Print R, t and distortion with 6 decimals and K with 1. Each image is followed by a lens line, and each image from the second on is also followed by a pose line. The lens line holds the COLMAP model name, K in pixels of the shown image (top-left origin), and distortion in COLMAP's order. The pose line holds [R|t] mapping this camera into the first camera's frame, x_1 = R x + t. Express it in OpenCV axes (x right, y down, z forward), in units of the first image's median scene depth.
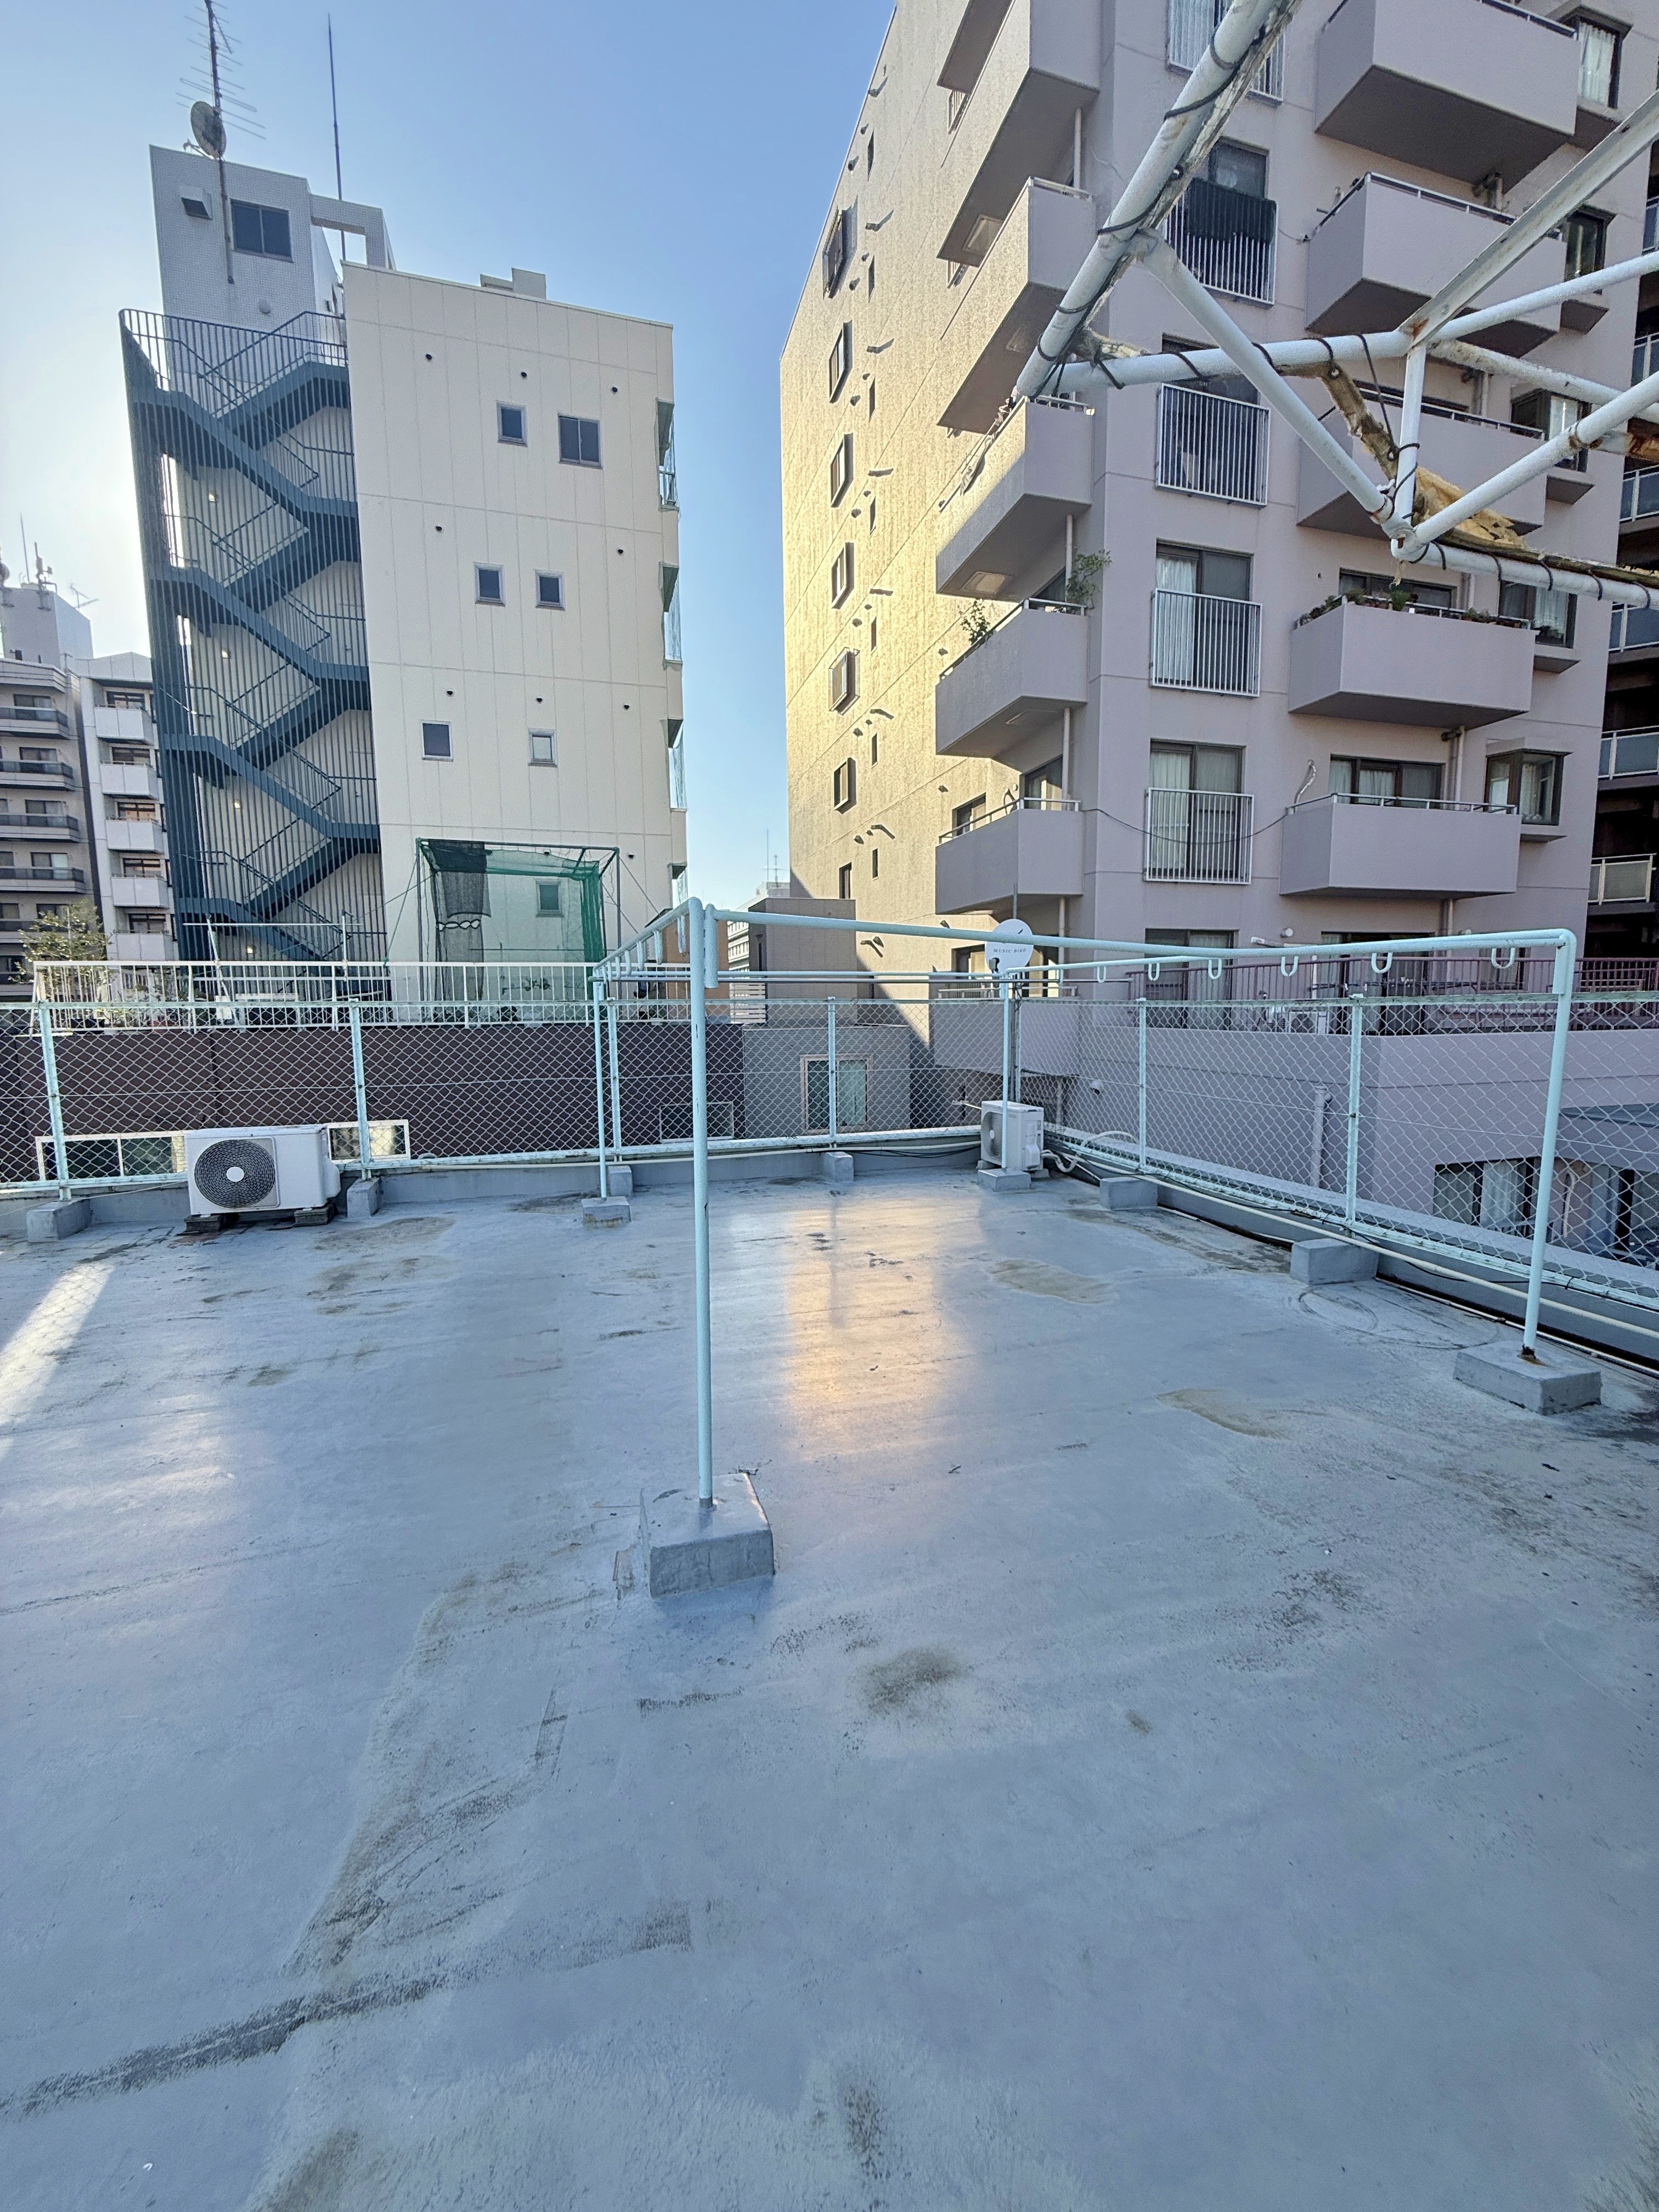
lens RADIAL K [[878.7, 0, 818.7], [0, 878.7, 1101.3], [0, 0, 1]] dist [-0.001331, 0.000019]
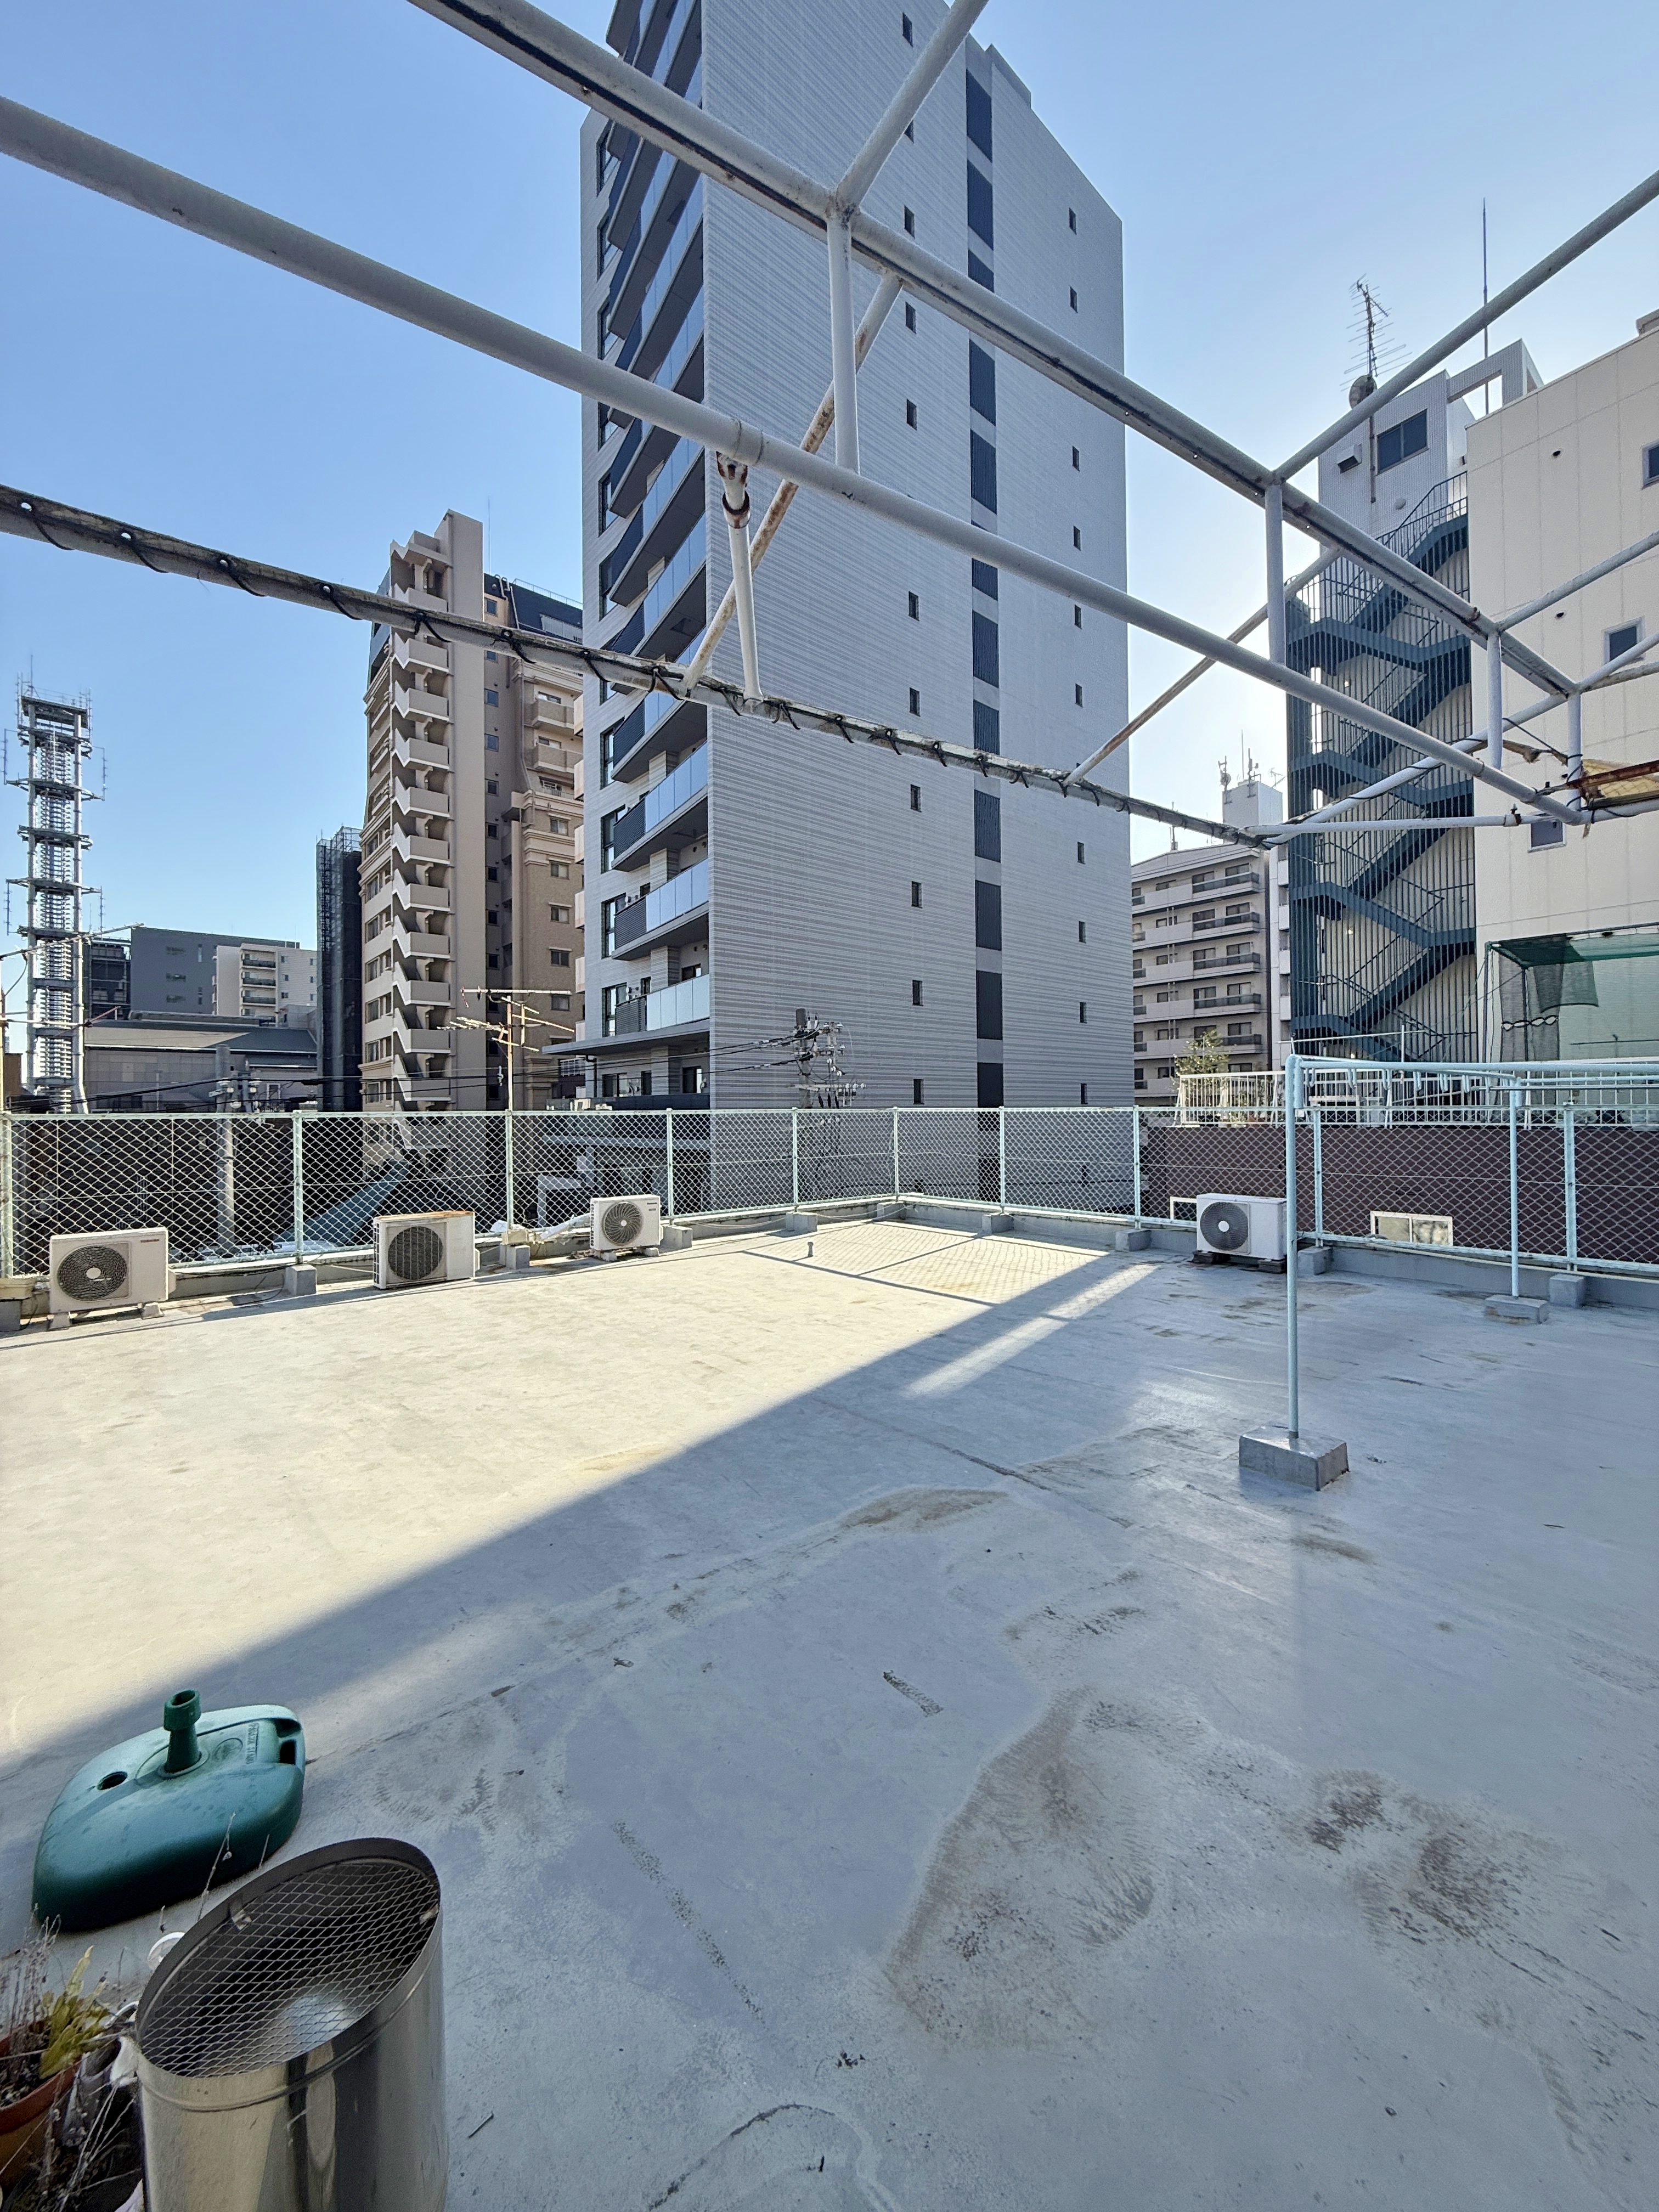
lens RADIAL K [[878.7, 0, 828.2], [0, 878.7, 1106.0], [0, 0, 1]] dist [-0.001331, 0.000019]
pose [[0.393398, 0.002747, -0.919364, 0.186127], [-0.096029, 0.994648, -0.038119, 0.001923], [0.914340, 0.103282, 0.391556, -0.082330]]
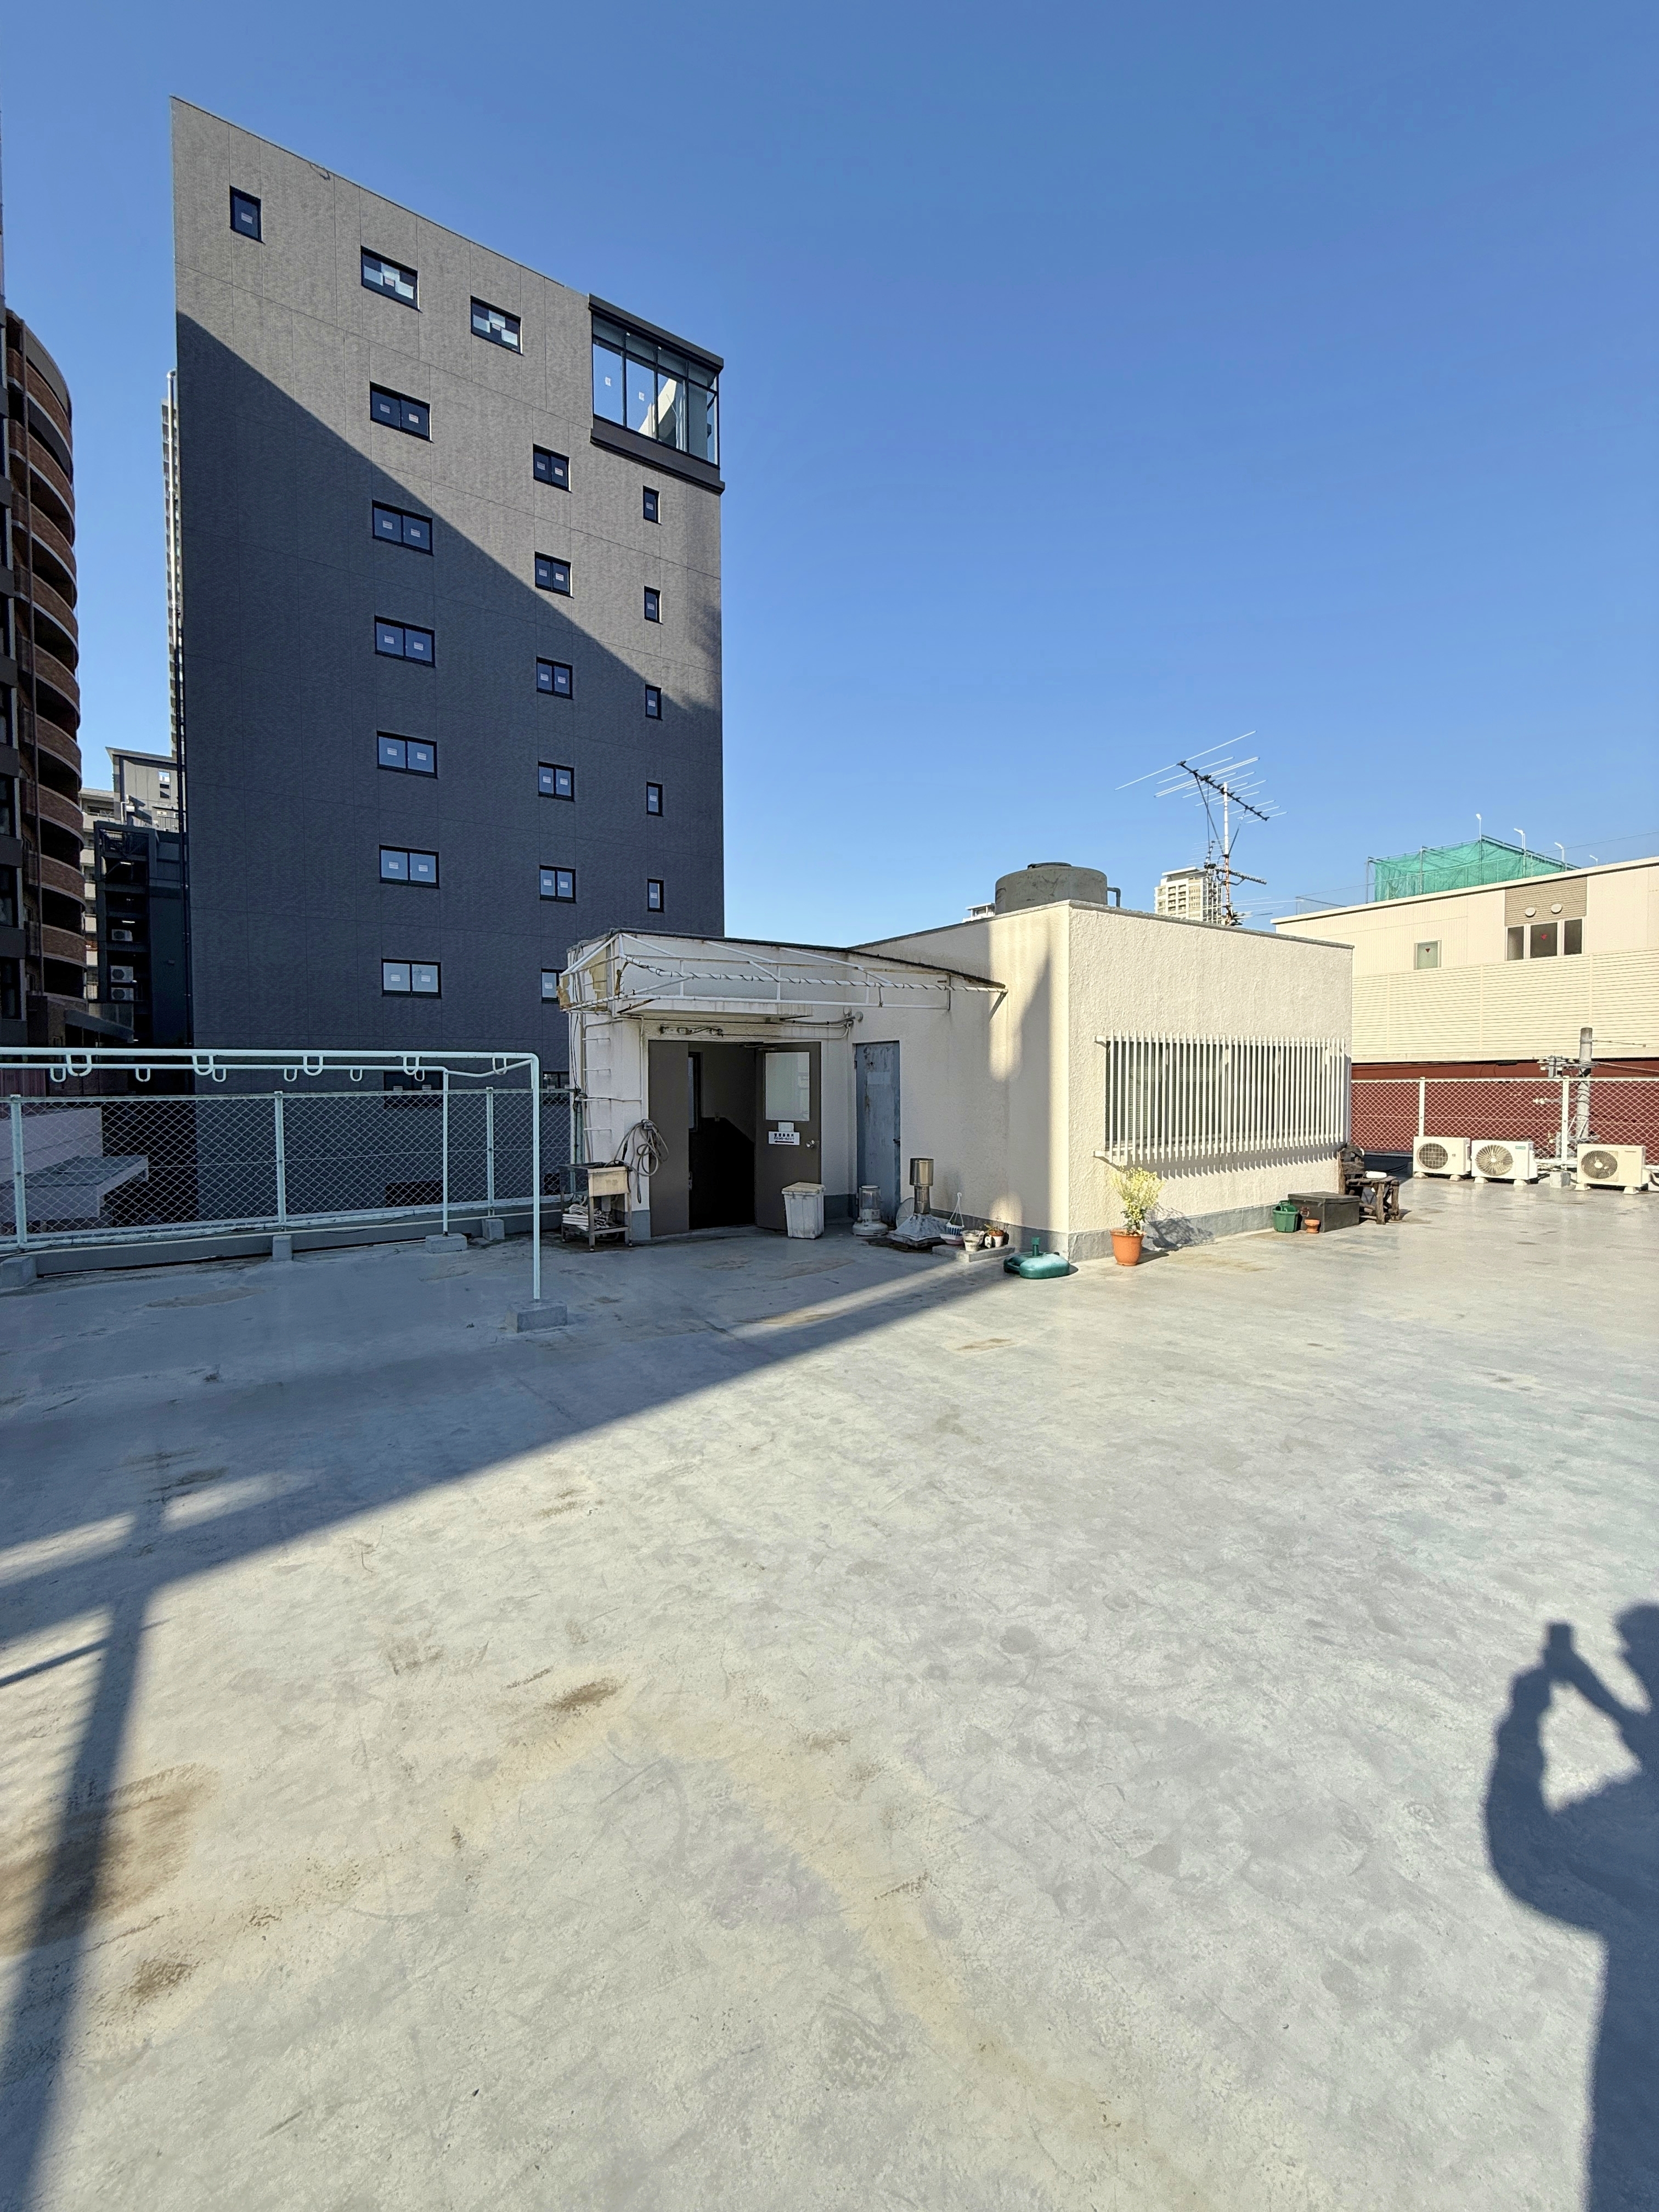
lens RADIAL K [[878.7, 0, 833.3], [0, 878.7, 1102.3], [0, 0, 1]] dist [-0.001331, 0.000019]
pose [[-0.274637, -0.009956, 0.961496, -0.506915], [0.116329, 0.992258, 0.043502, -0.018541], [-0.954485, 0.123797, -0.271353, 0.153953]]
